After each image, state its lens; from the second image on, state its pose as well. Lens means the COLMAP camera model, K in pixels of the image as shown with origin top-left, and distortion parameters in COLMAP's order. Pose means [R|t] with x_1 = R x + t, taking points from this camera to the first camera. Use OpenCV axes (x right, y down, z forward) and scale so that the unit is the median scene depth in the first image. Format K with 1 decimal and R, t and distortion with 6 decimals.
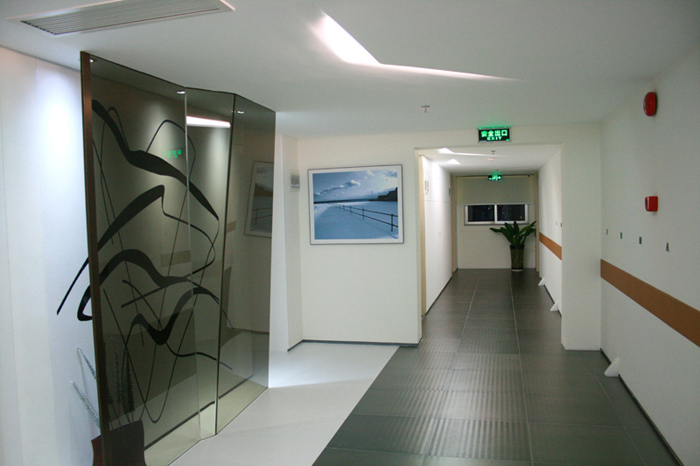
lens RADIAL K [[581.8, 0, 347.7], [0, 581.8, 231.0], [0, 0, 1]] dist [-0.165730, 0.137639]
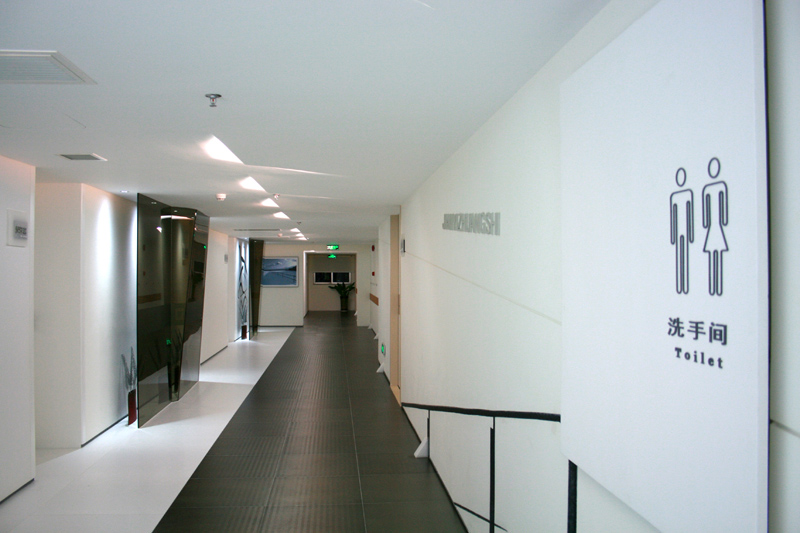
lens RADIAL K [[664.9, 0, 397.3], [0, 664.9, 264.3], [0, 0, 1]] dist [-0.165730, 0.137639]
pose [[0.938030, 0.024689, 0.345673, -0.272234], [-0.005581, 0.998406, -0.056164, 0.044401], [-0.346508, 0.050754, 0.936673, -1.025358]]
